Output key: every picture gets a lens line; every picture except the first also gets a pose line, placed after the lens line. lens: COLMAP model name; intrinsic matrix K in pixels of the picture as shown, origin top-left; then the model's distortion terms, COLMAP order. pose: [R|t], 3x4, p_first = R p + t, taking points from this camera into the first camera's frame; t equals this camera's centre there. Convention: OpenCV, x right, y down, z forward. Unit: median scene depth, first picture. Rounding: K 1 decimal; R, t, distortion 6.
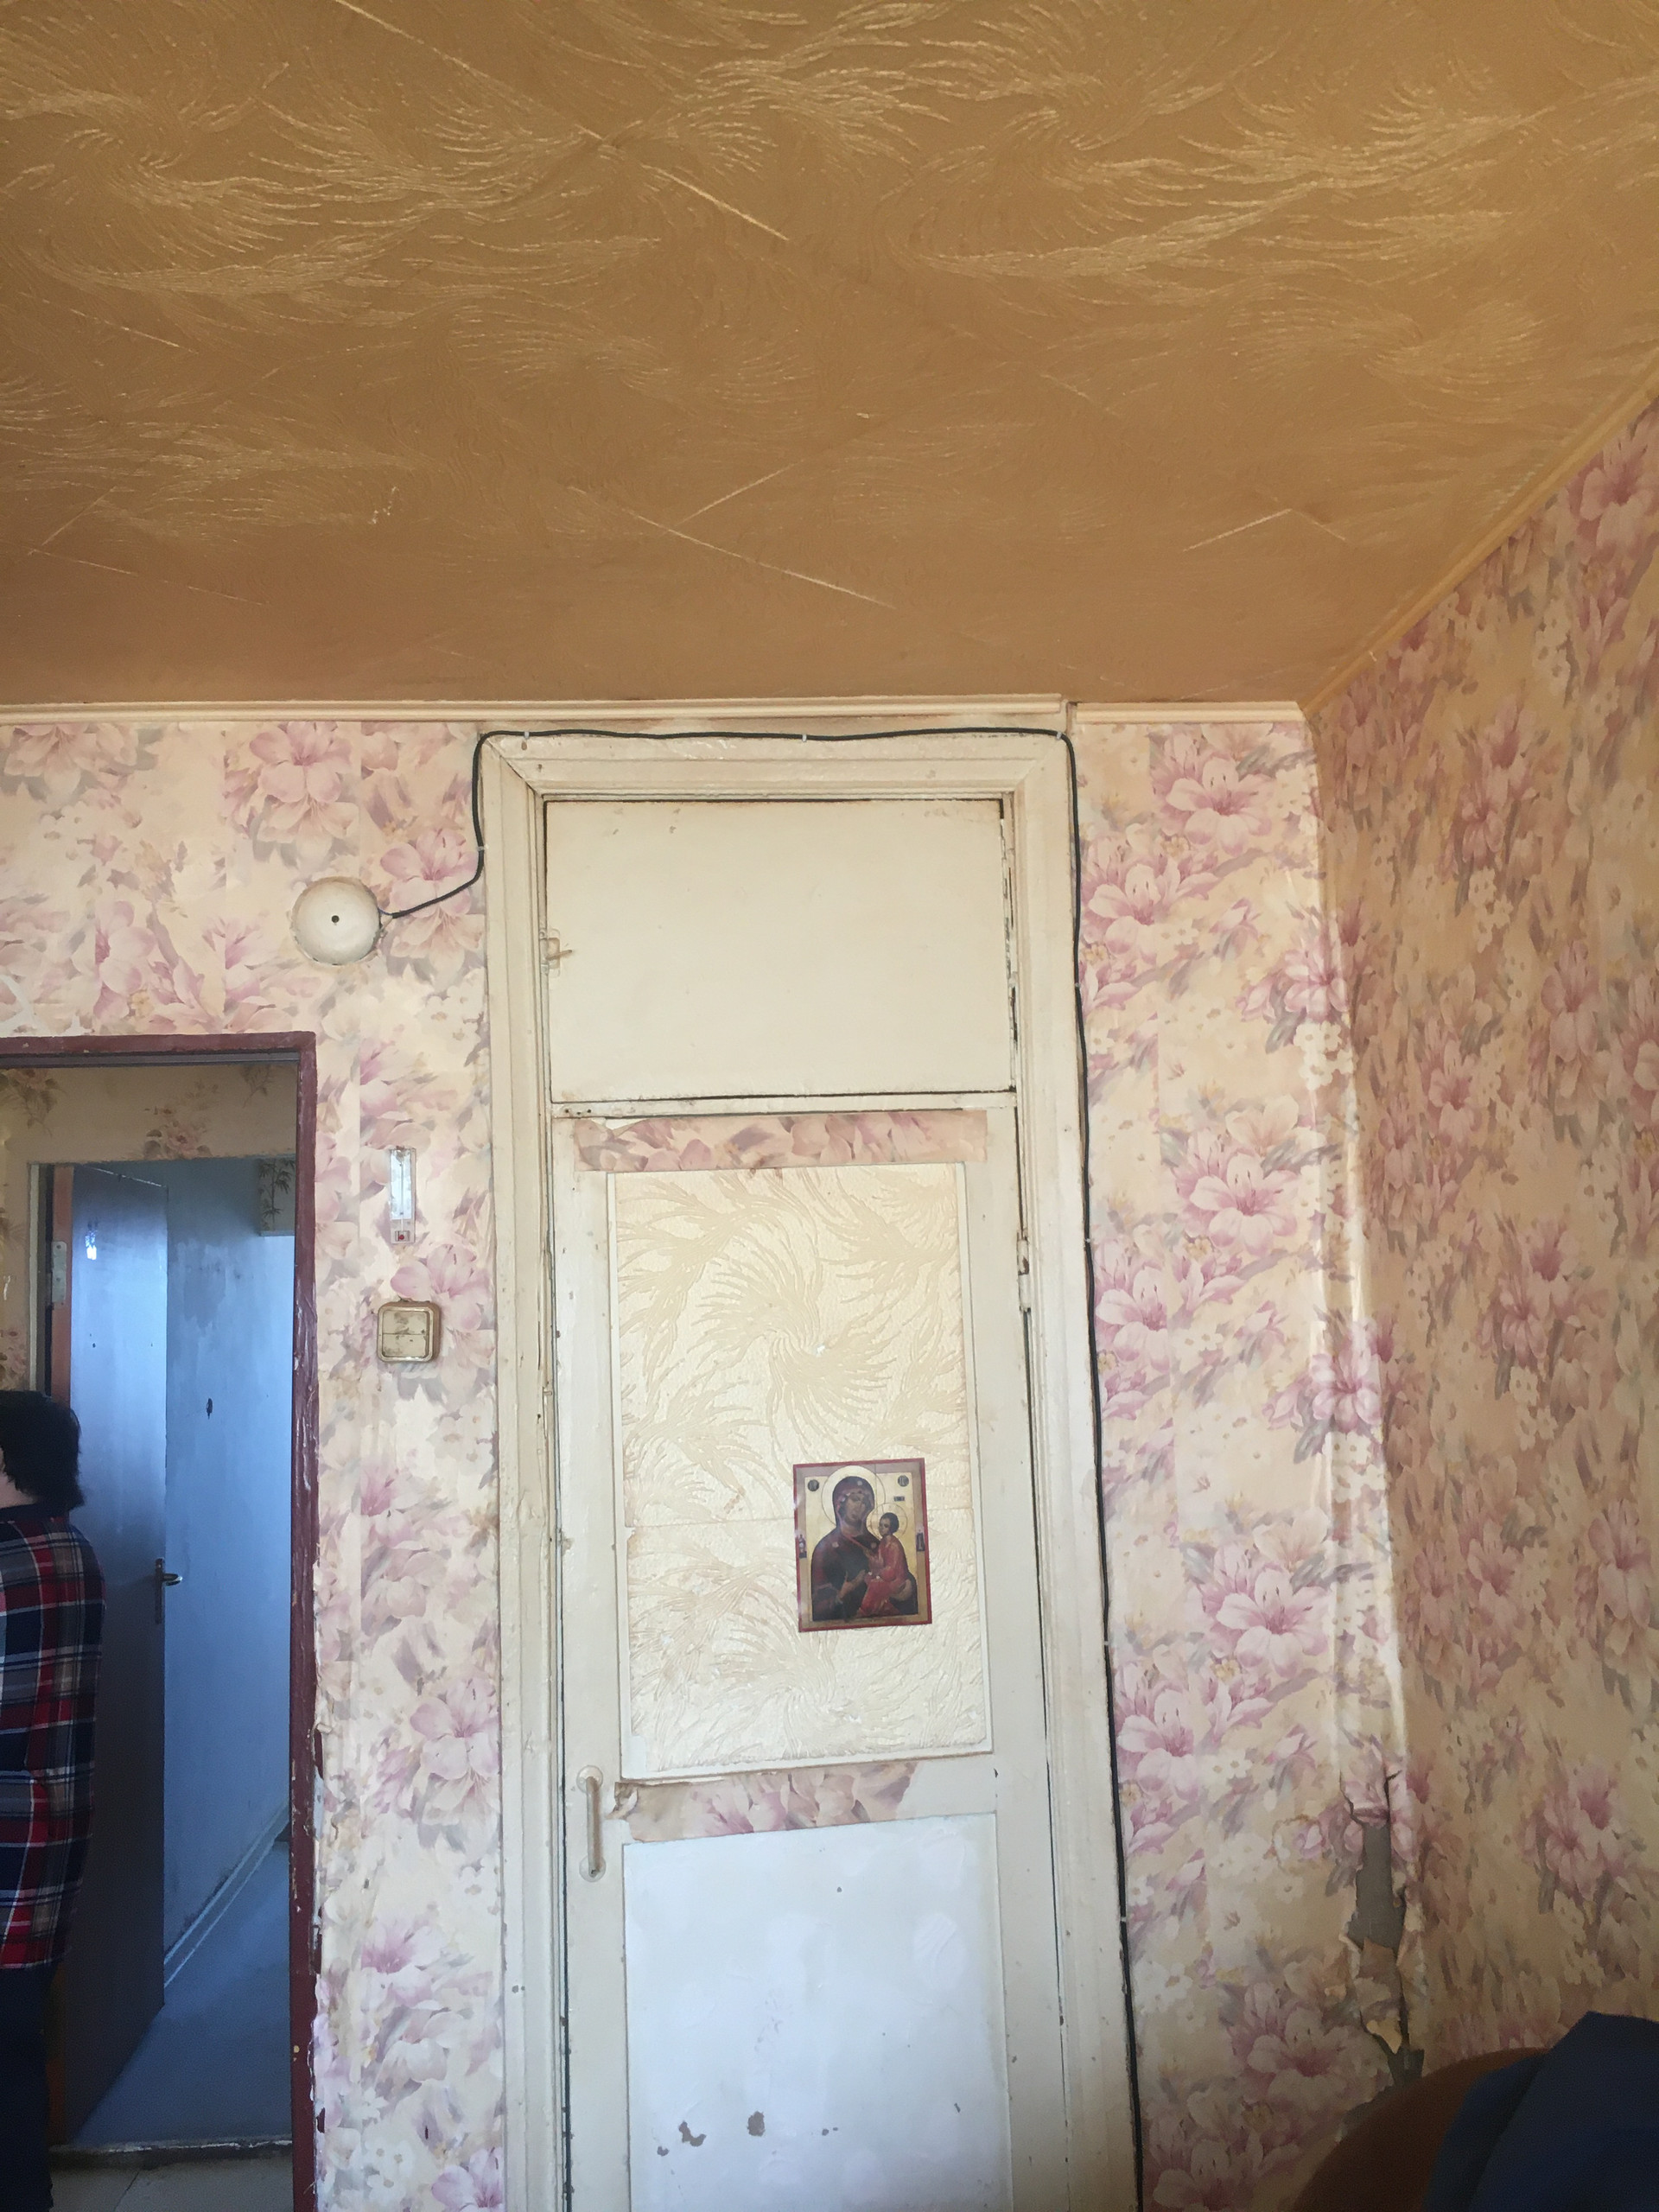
lens RADIAL K [[1877.7, 0, 832.4], [0, 1877.7, 1091.0], [0, 0, 1]] dist [0.082976, -0.112748]
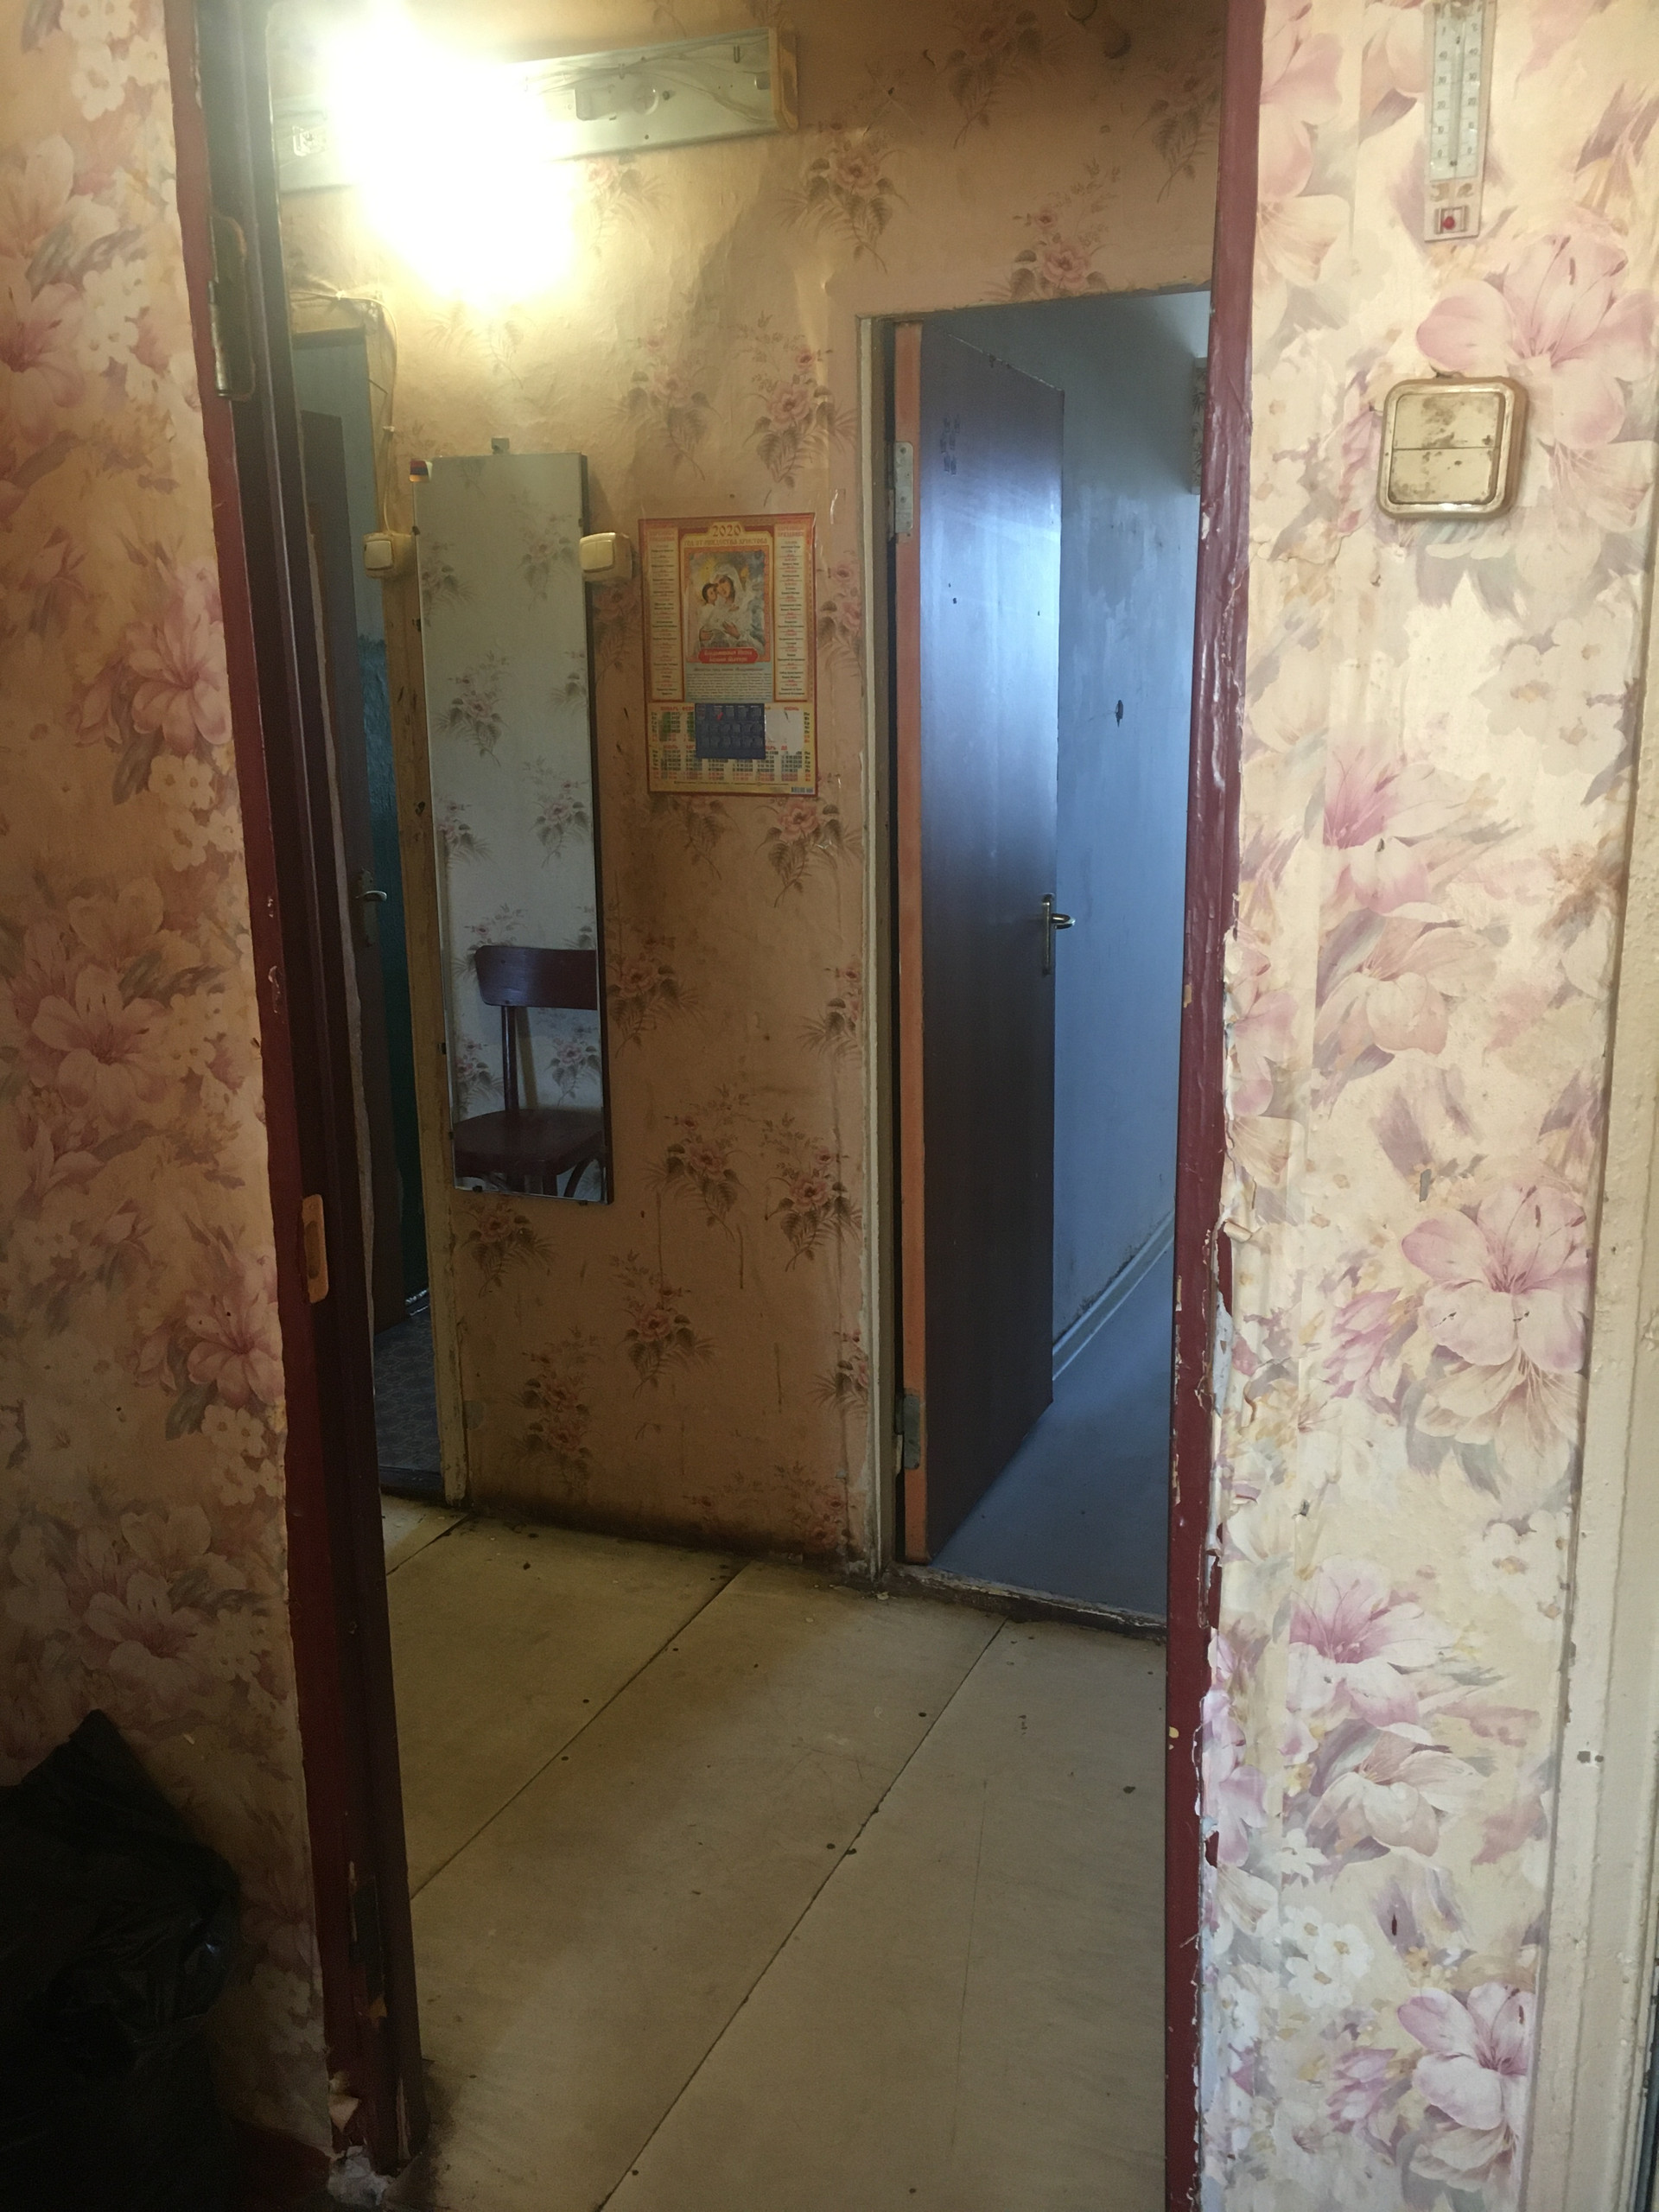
lens RADIAL K [[1877.7, 0, 825.0], [0, 1877.7, 1107.5], [0, 0, 1]] dist [0.082976, -0.112748]
pose [[0.884321, 0.125675, -0.449646, -0.134615], [0.035327, 0.942317, 0.332852, 0.120892], [0.465540, -0.310233, 0.828871, 0.513095]]
